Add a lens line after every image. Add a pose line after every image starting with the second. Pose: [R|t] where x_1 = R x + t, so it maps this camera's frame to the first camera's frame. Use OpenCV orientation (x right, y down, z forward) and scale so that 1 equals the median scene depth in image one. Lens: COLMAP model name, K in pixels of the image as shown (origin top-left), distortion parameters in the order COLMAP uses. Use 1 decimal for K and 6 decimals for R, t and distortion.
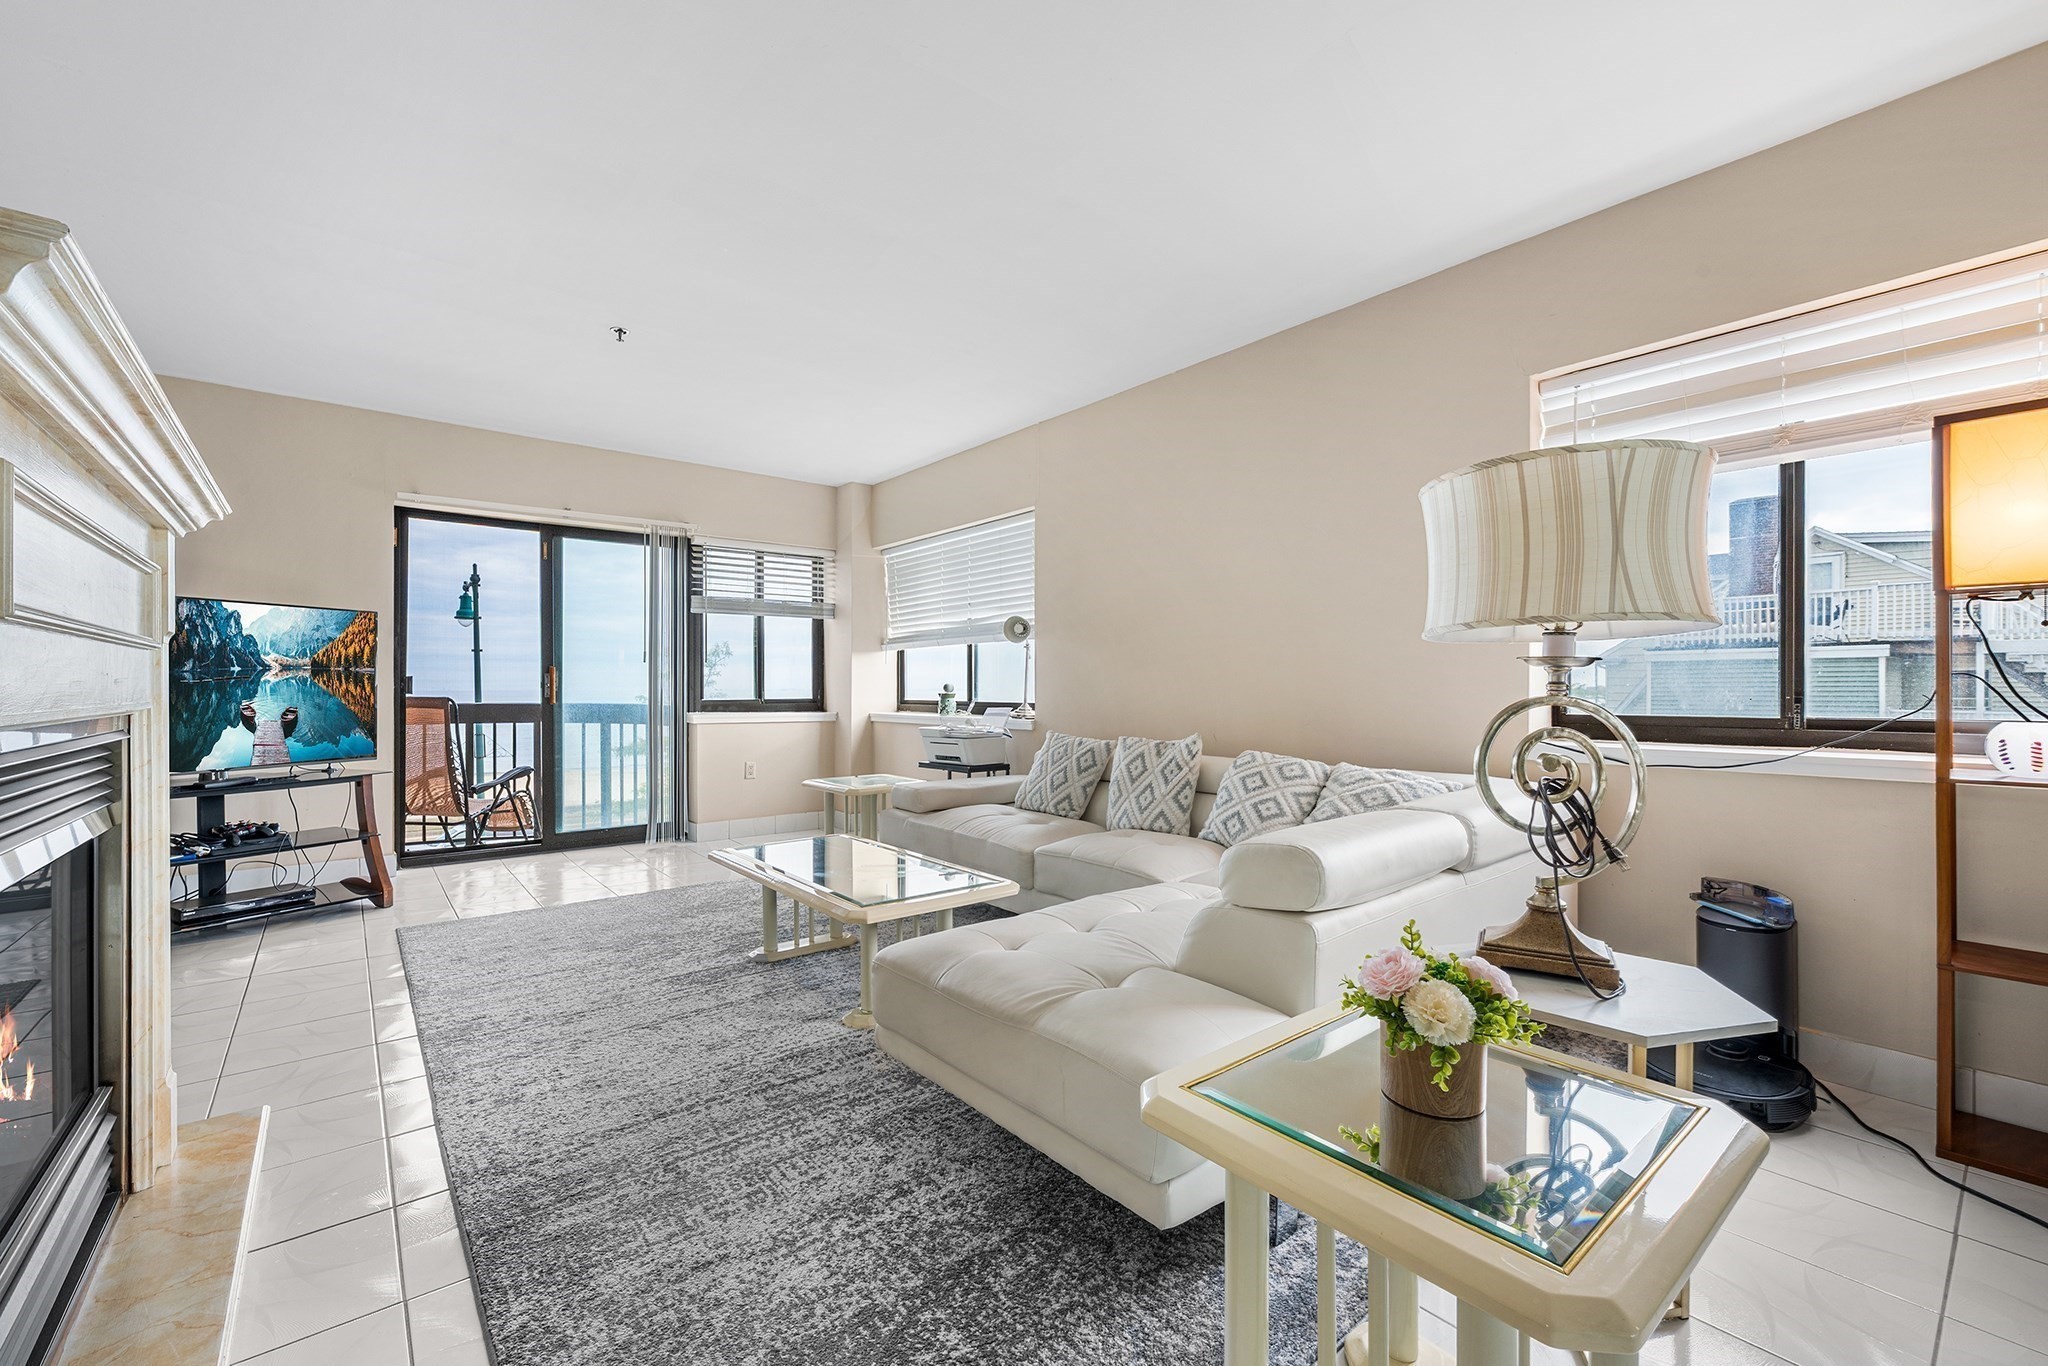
lens RADIAL K [[843.1, 0, 1019.0], [0, 843.1, 690.0], [0, 0, 1]] dist [0.000350, -0.000211]
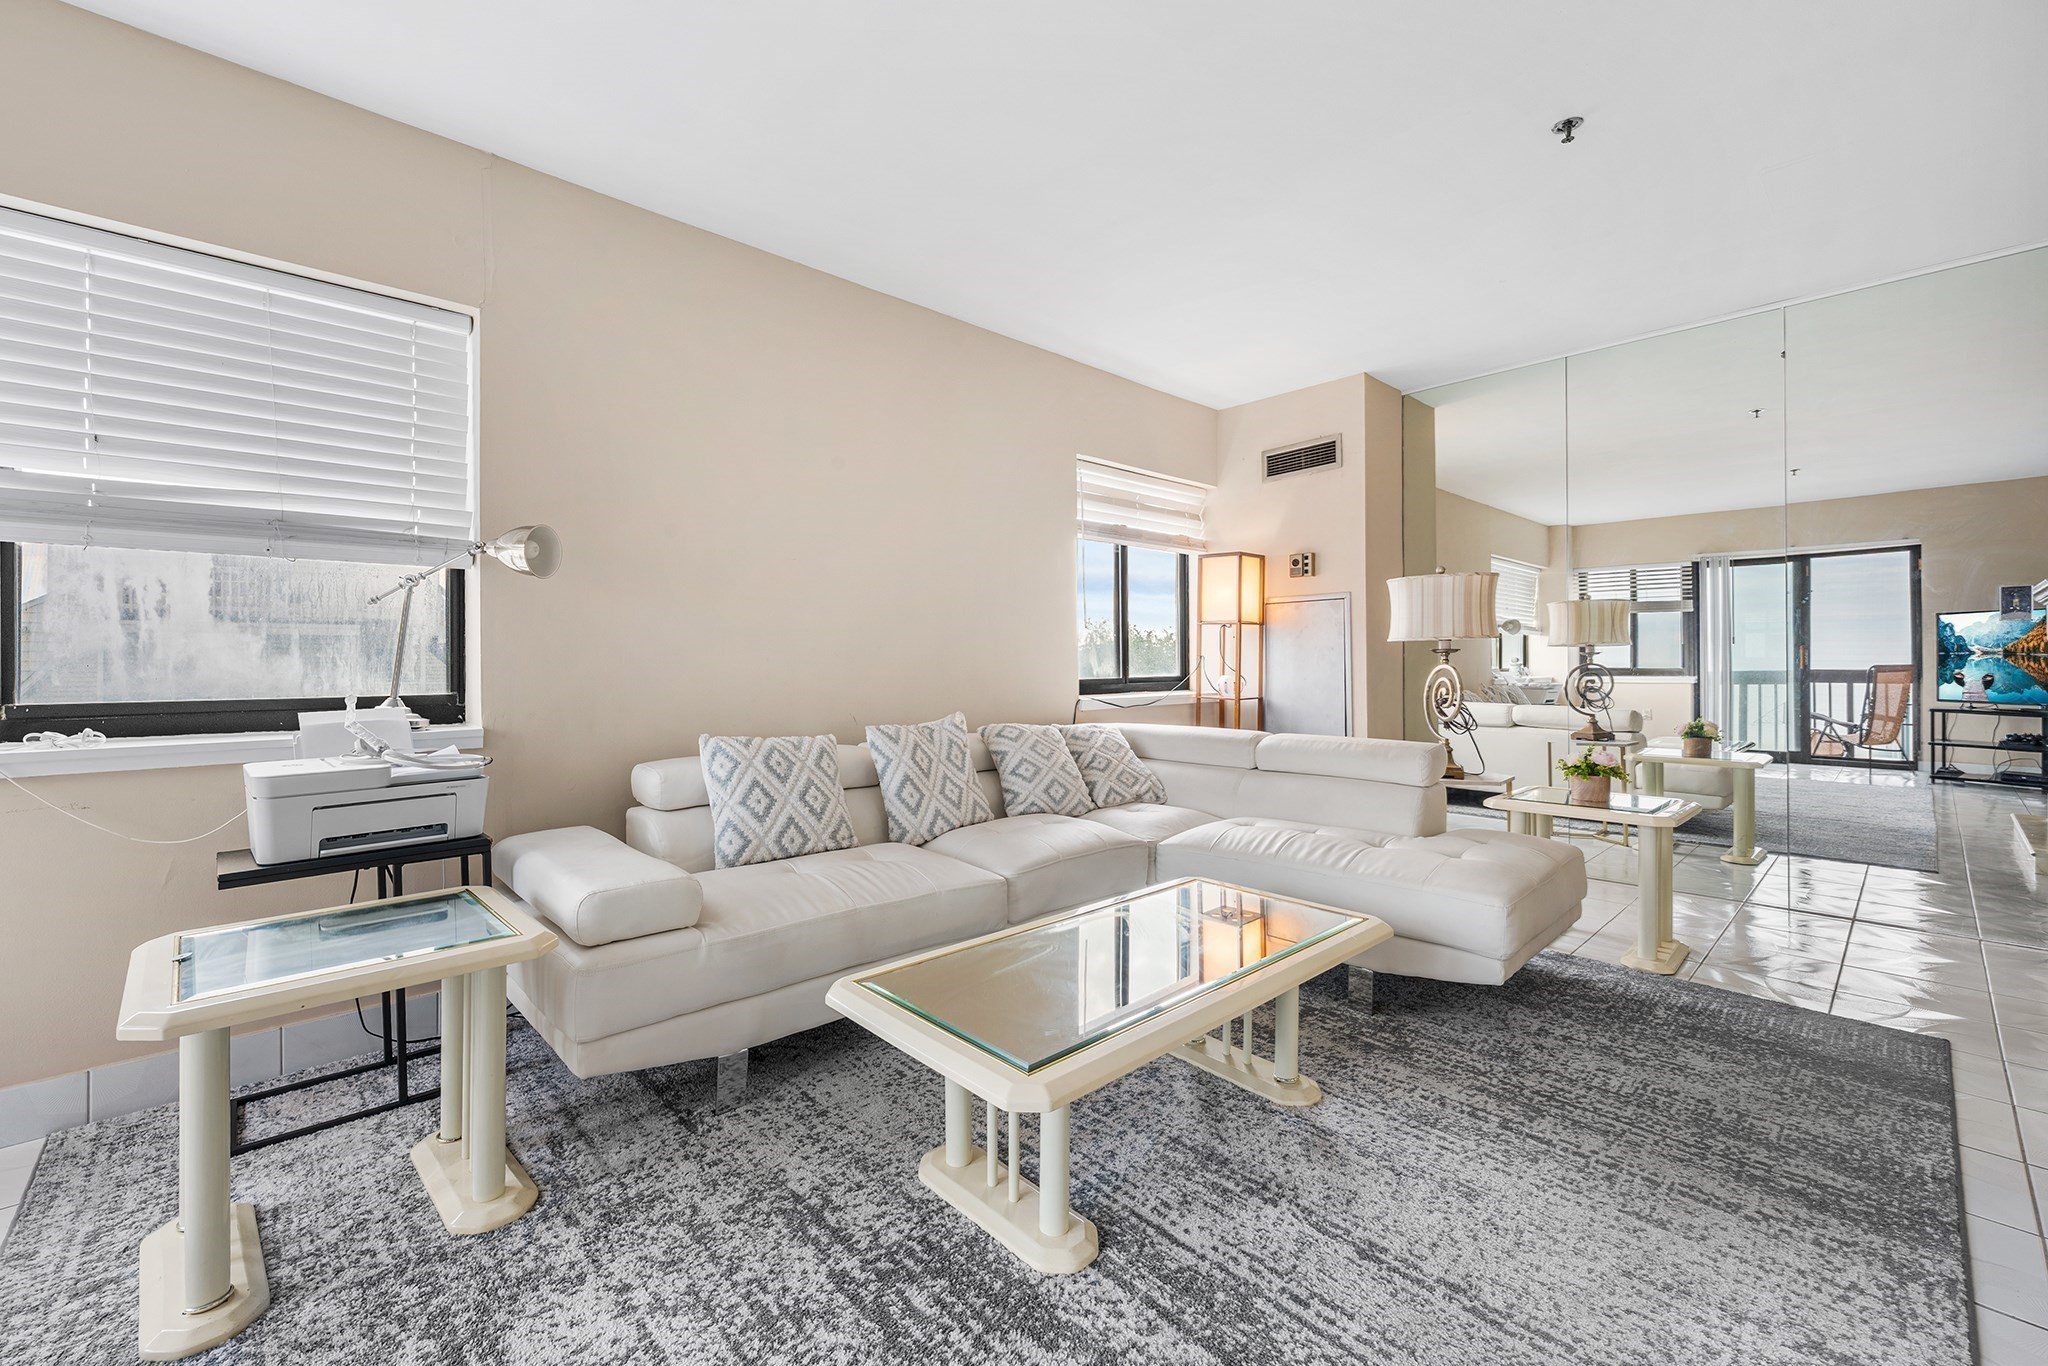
lens RADIAL K [[841.0, 0, 1020.8], [0, 841.0, 654.1], [0, 0, 1]] dist [-0.000797, -0.000066]
pose [[-0.072387, 0.008827, 0.997338, -0.615611], [0.005750, 0.999948, -0.008433, -0.003354], [-0.997360, 0.005124, -0.072434, 0.854725]]
